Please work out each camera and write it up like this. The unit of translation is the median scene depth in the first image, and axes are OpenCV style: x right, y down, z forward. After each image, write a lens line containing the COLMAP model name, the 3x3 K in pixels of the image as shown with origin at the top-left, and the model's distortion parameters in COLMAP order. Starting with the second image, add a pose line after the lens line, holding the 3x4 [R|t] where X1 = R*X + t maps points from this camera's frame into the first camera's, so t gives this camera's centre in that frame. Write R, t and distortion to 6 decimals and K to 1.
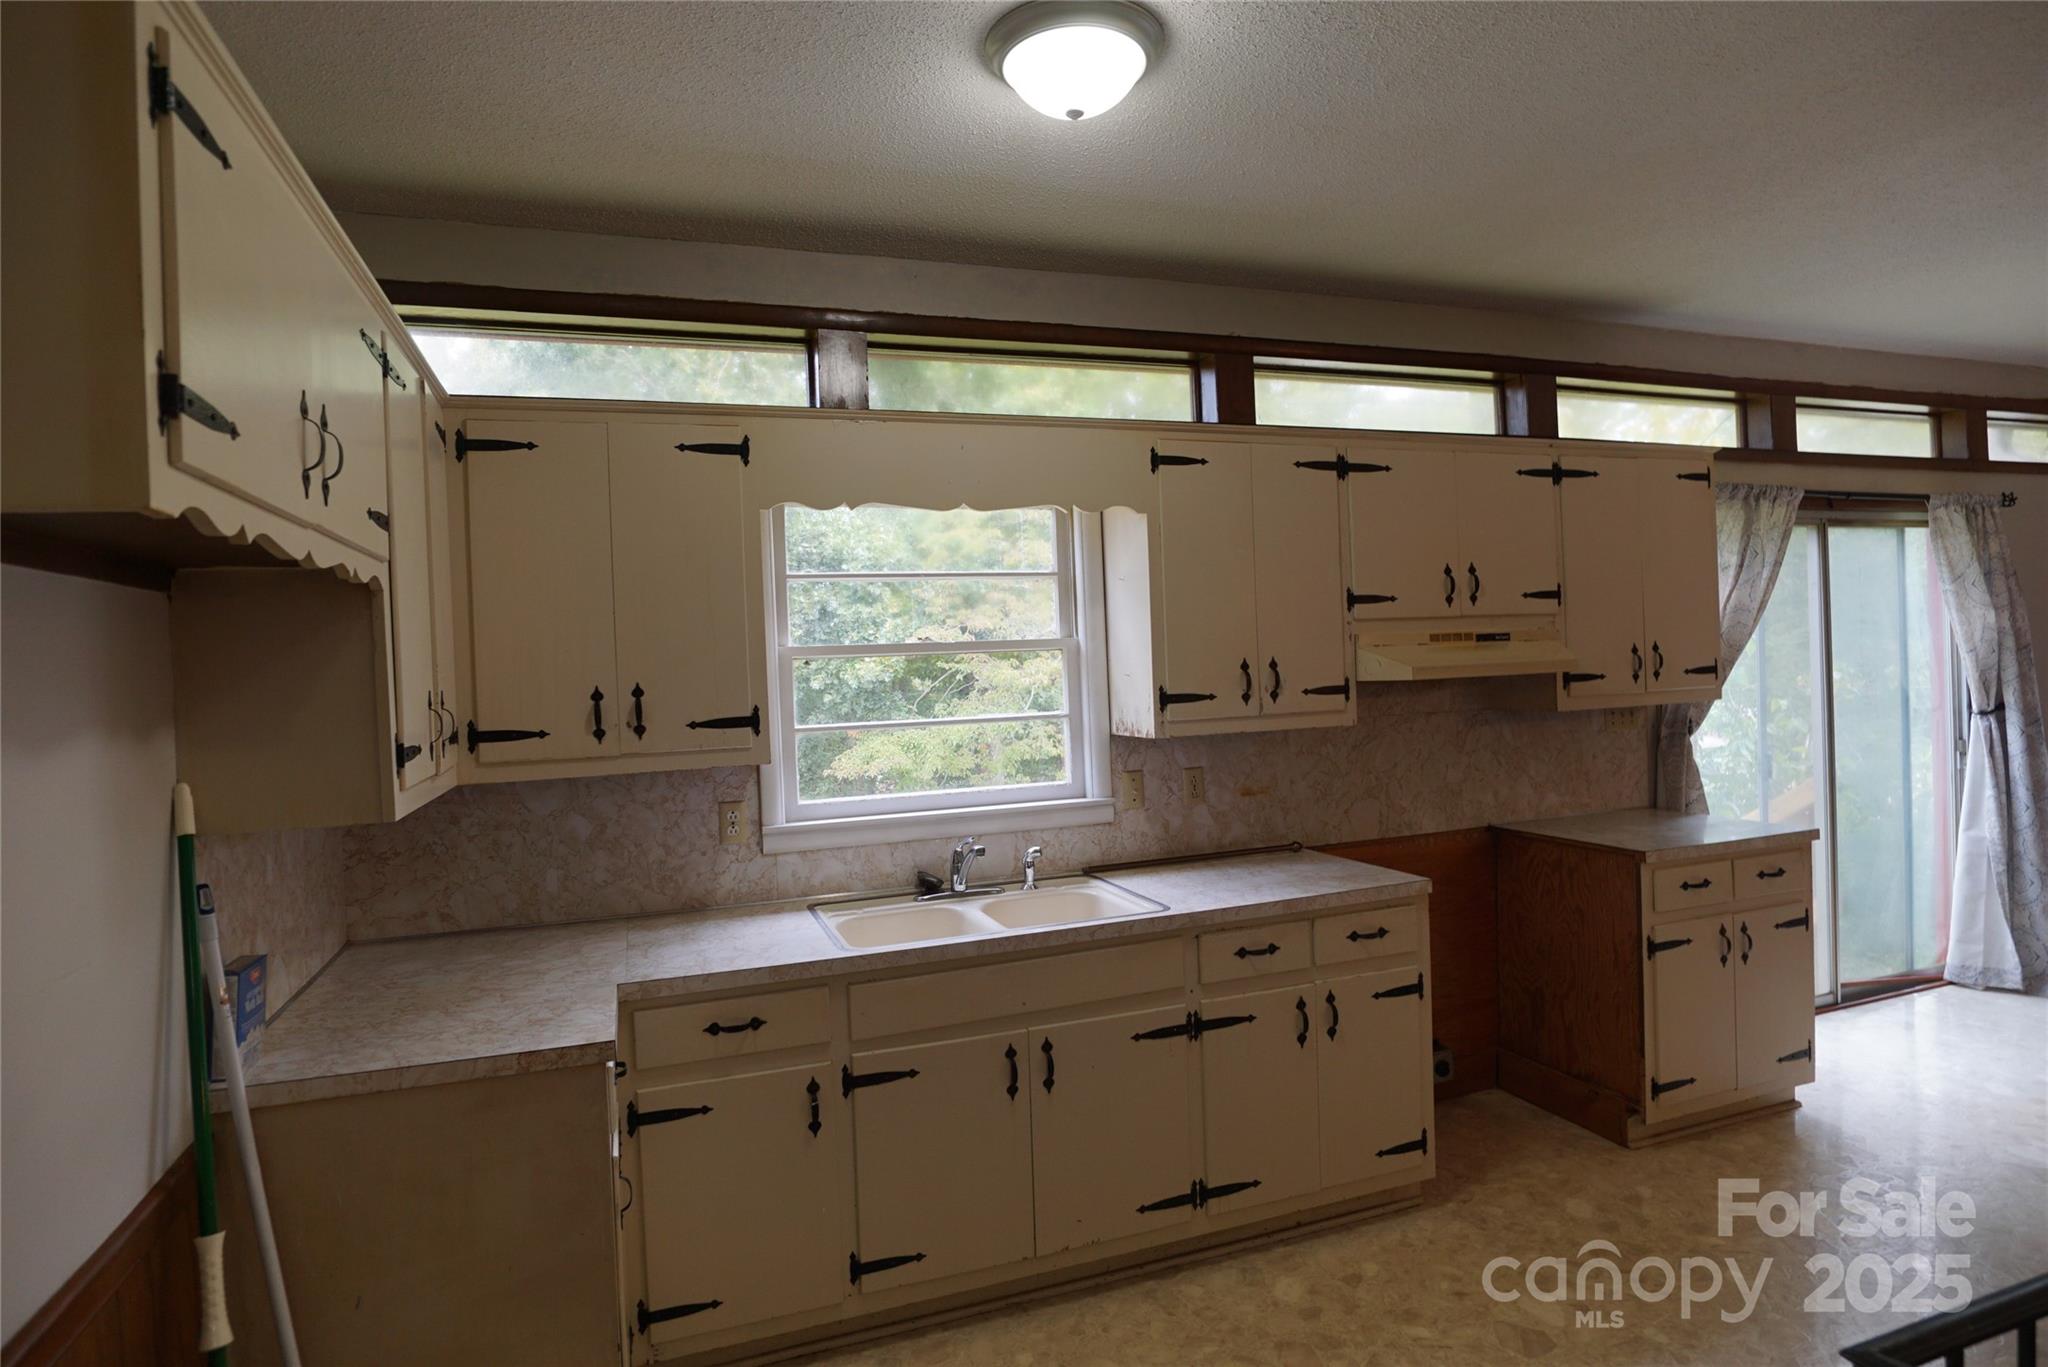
lens RADIAL K [[1096.8, 0, 1017.4], [0, 1096.8, 672.9], [0, 0, 1]] dist [-0.039798, 0.006853]
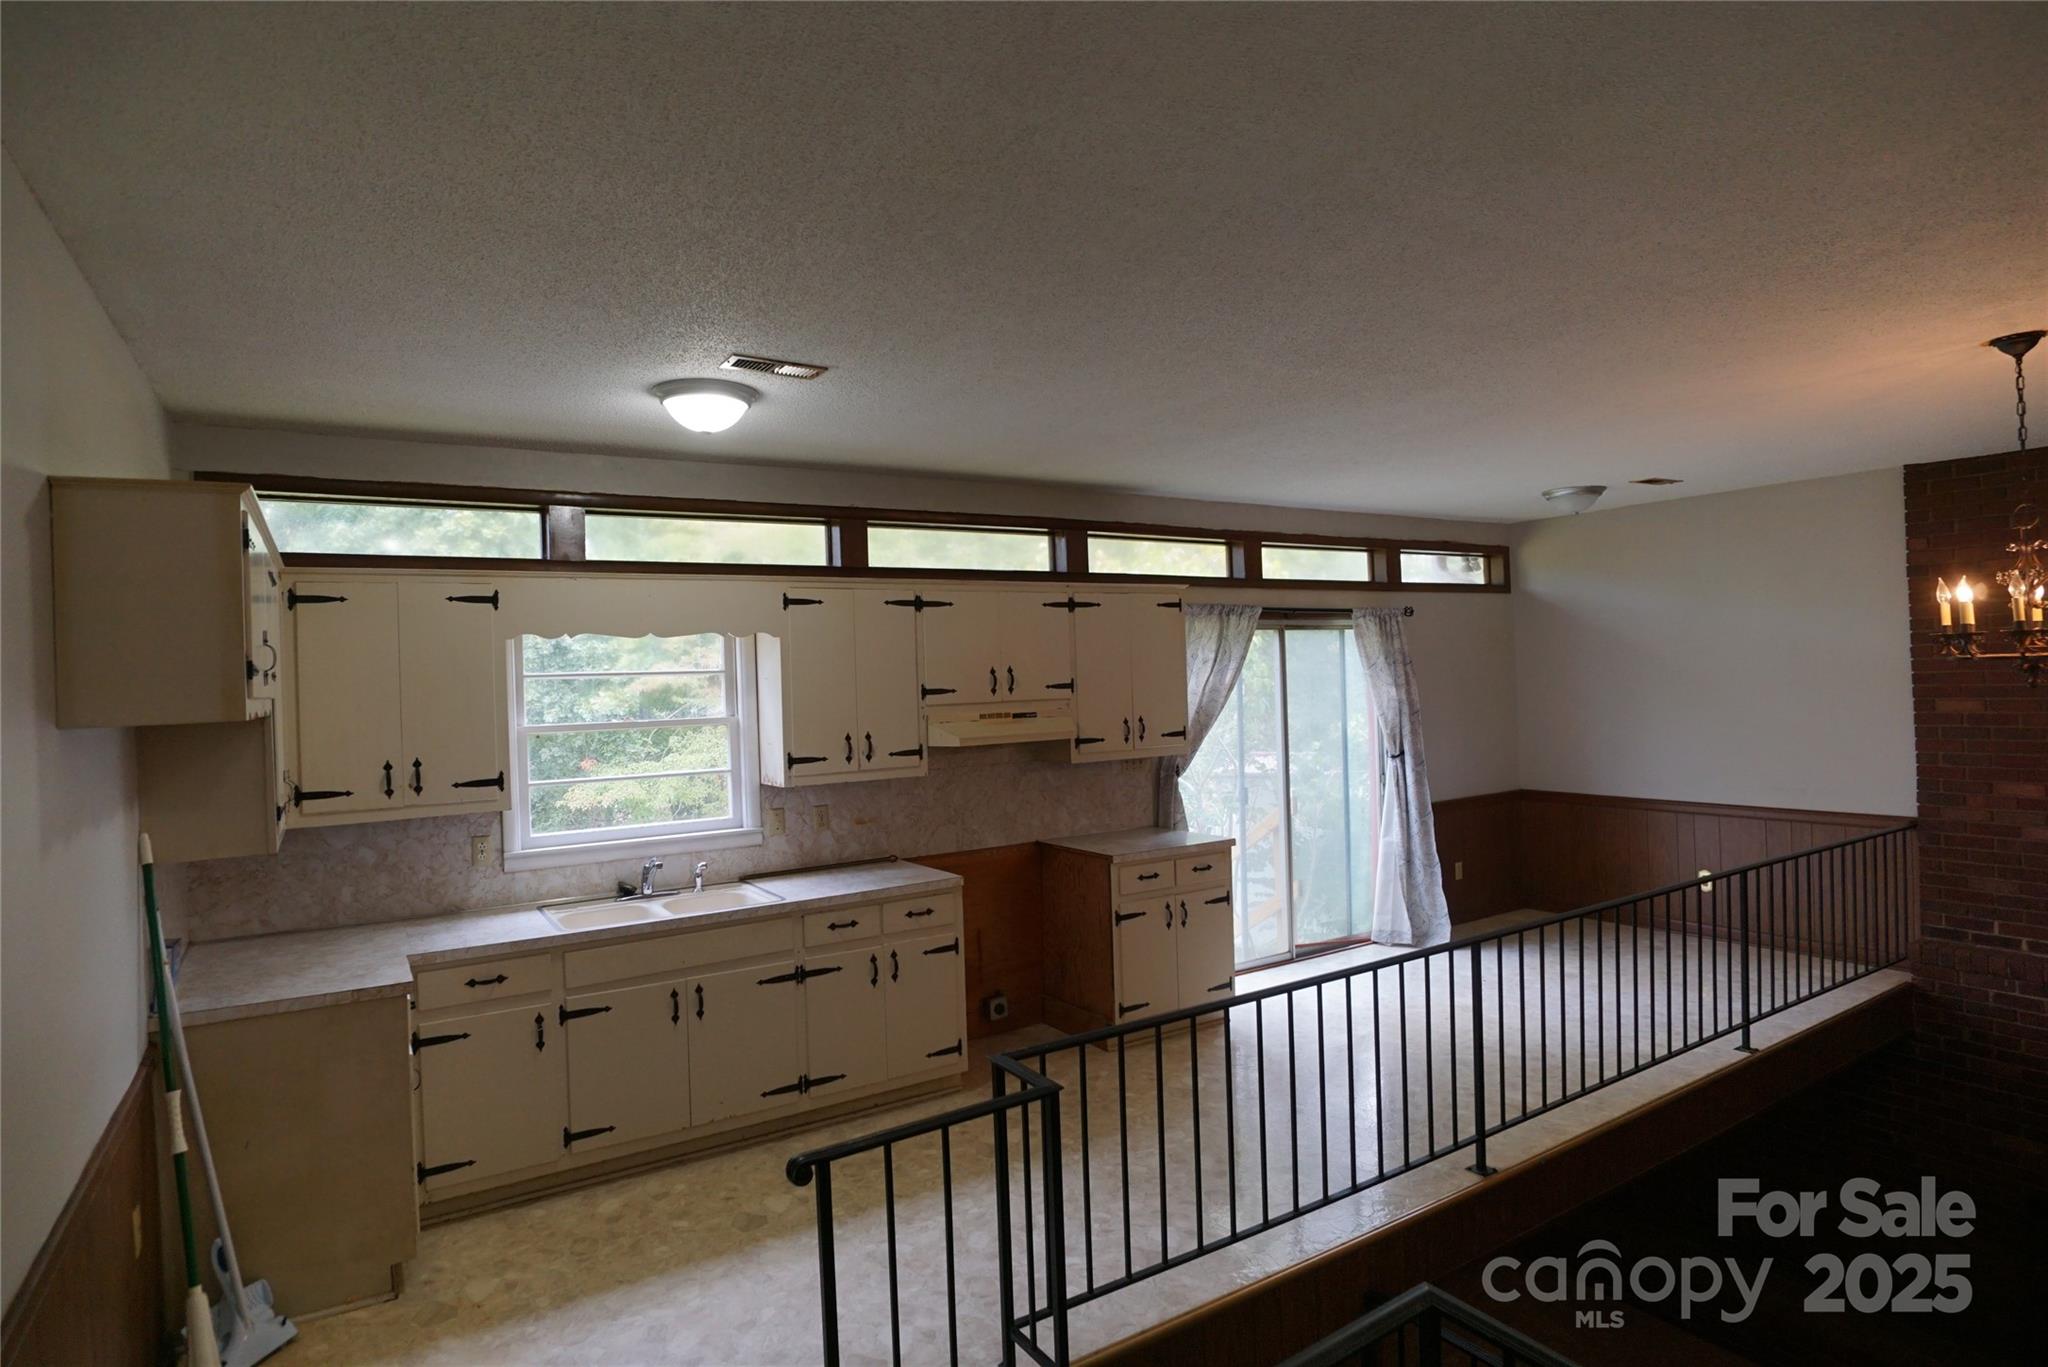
lens RADIAL K [[1096.8, 0, 1017.4], [0, 1096.8, 672.9], [0, 0, 1]] dist [-0.039798, 0.006853]
pose [[0.975274, 0.008090, 0.220851, 0.101668], [-0.003443, 0.999765, -0.021422, -0.064030], [-0.220972, 0.020132, 0.975072, -0.515685]]
